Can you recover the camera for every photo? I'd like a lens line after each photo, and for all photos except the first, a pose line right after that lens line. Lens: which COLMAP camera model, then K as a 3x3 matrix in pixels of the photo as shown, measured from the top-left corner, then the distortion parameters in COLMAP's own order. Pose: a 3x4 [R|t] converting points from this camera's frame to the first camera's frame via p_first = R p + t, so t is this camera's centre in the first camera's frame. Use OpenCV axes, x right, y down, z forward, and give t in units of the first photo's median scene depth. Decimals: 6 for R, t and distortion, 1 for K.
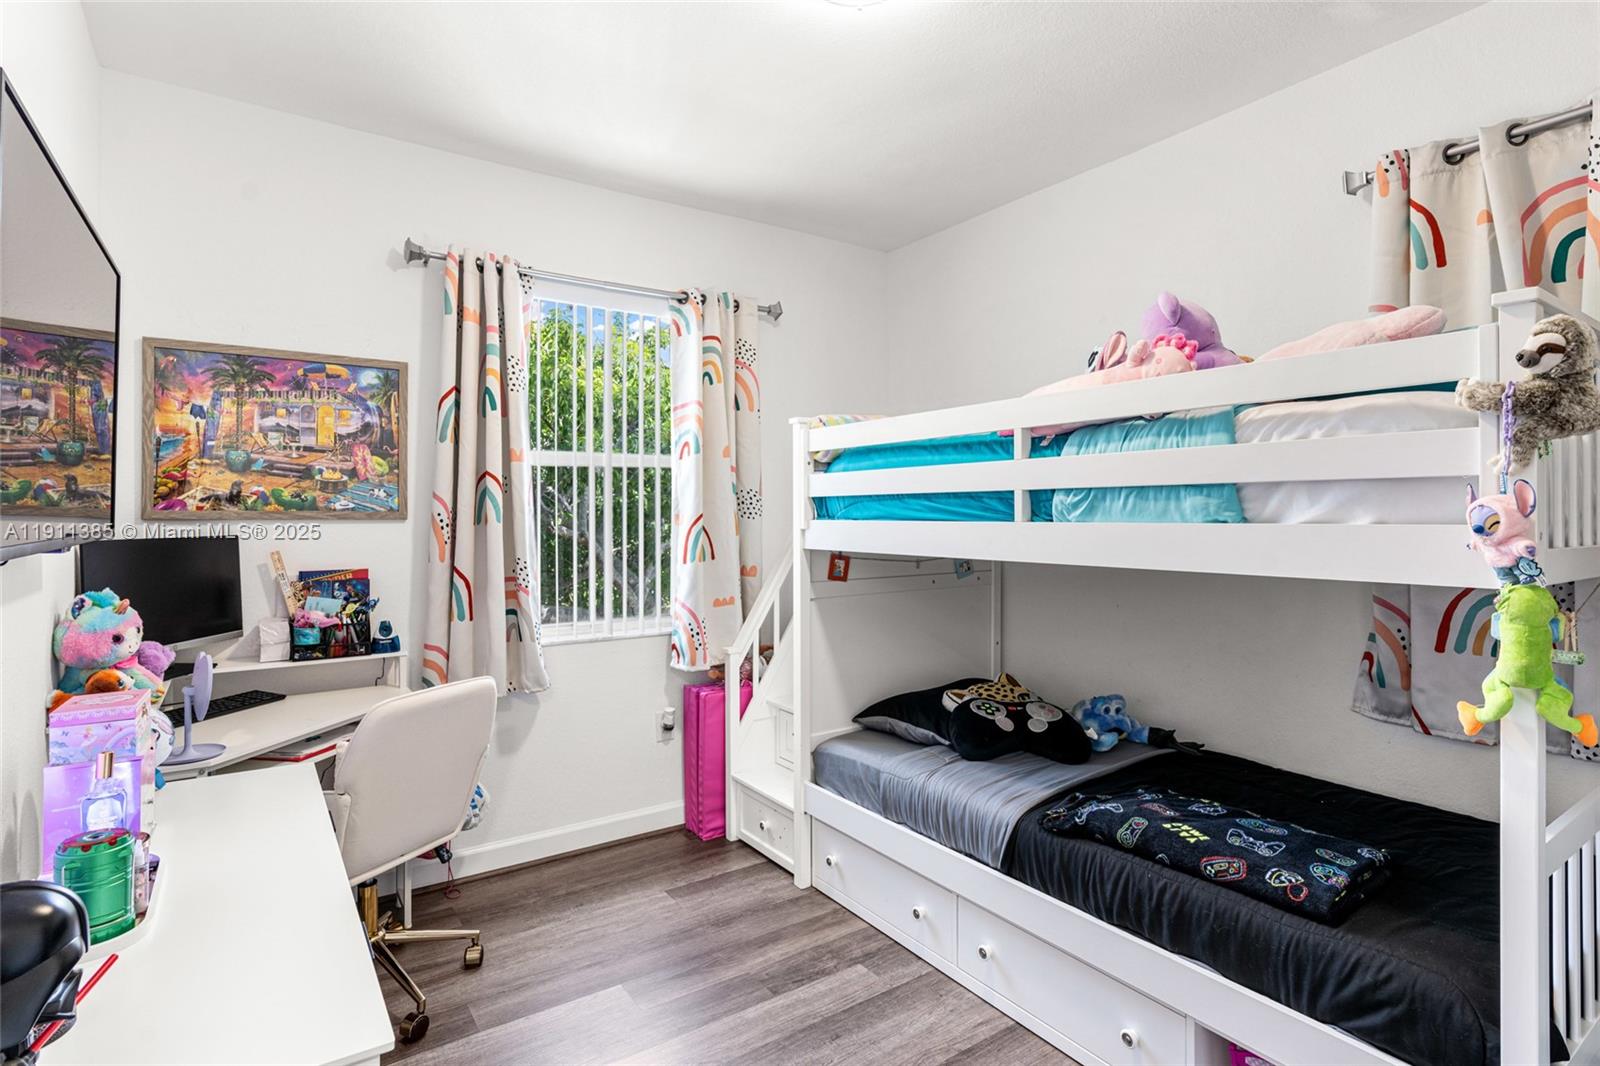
lens RADIAL K [[806.1, 0, 800.8], [0, 806.1, 521.9], [0, 0, 1]] dist [-0.013340, 0.002518]
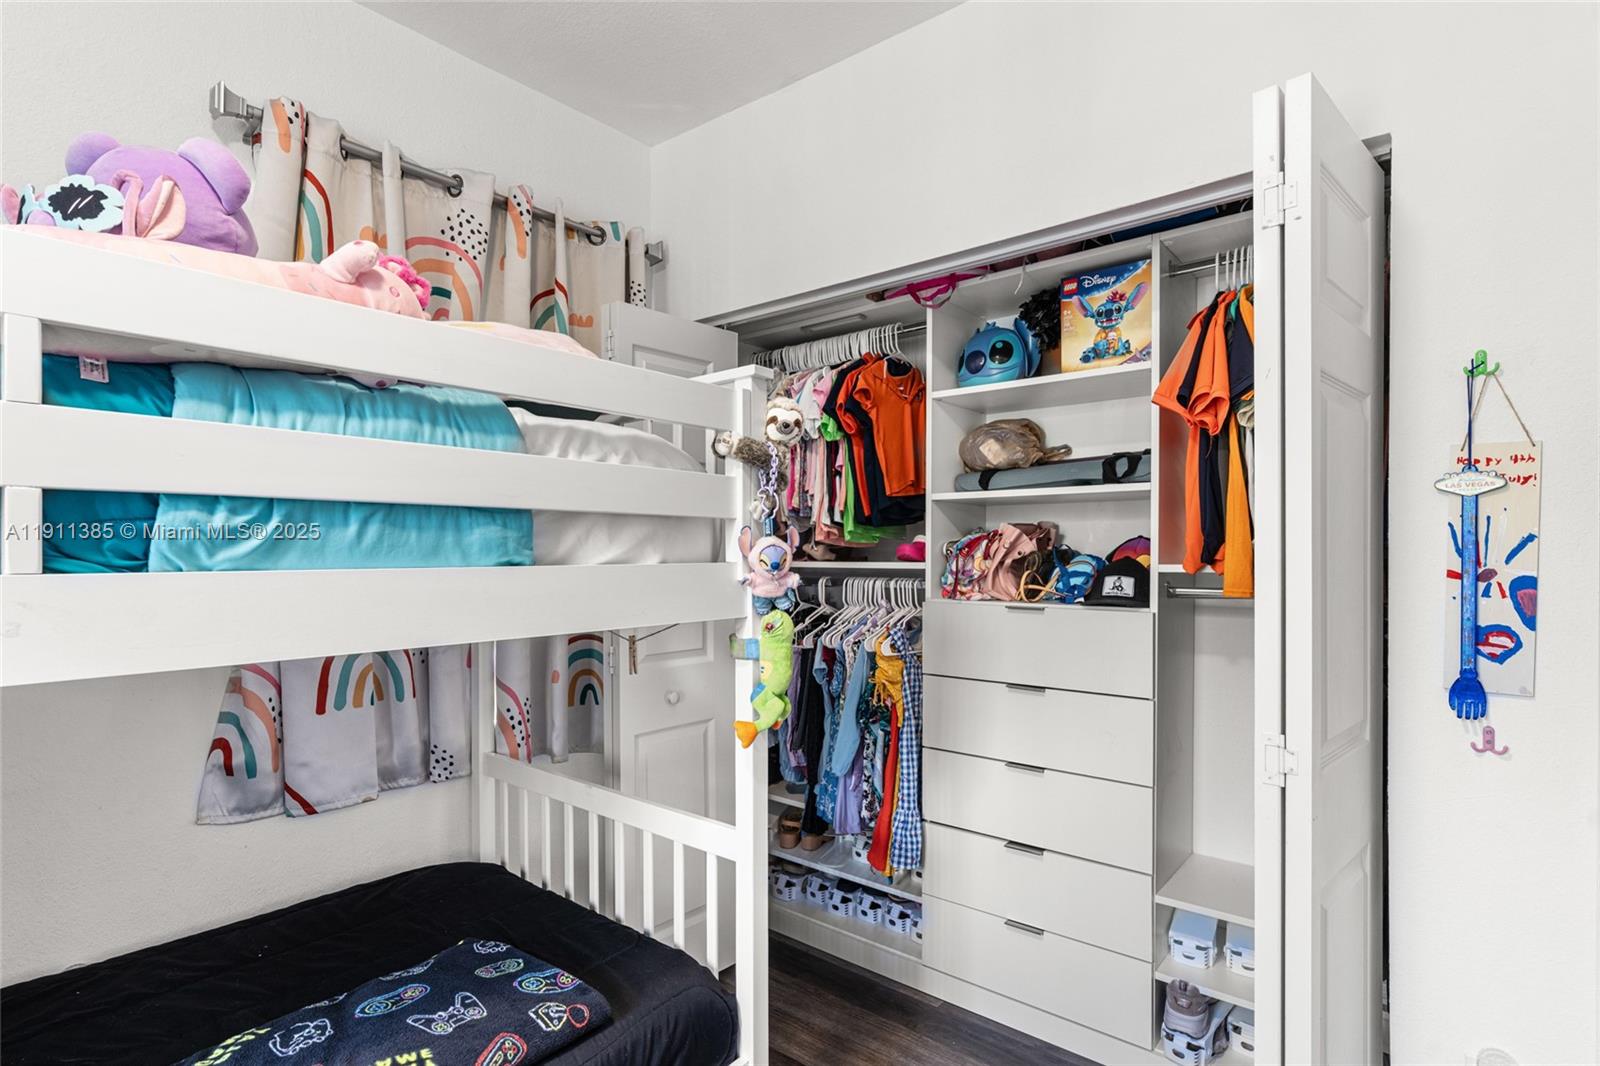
lens RADIAL K [[806.1, 0, 778.2], [0, 806.1, 558.0], [0, 0, 1]] dist [-0.013340, 0.002518]
pose [[-0.275436, -0.005976, 0.961301, -0.192860], [0.010109, 0.999907, 0.009112, -0.008753], [-0.961266, 0.012227, -0.275350, 0.895238]]
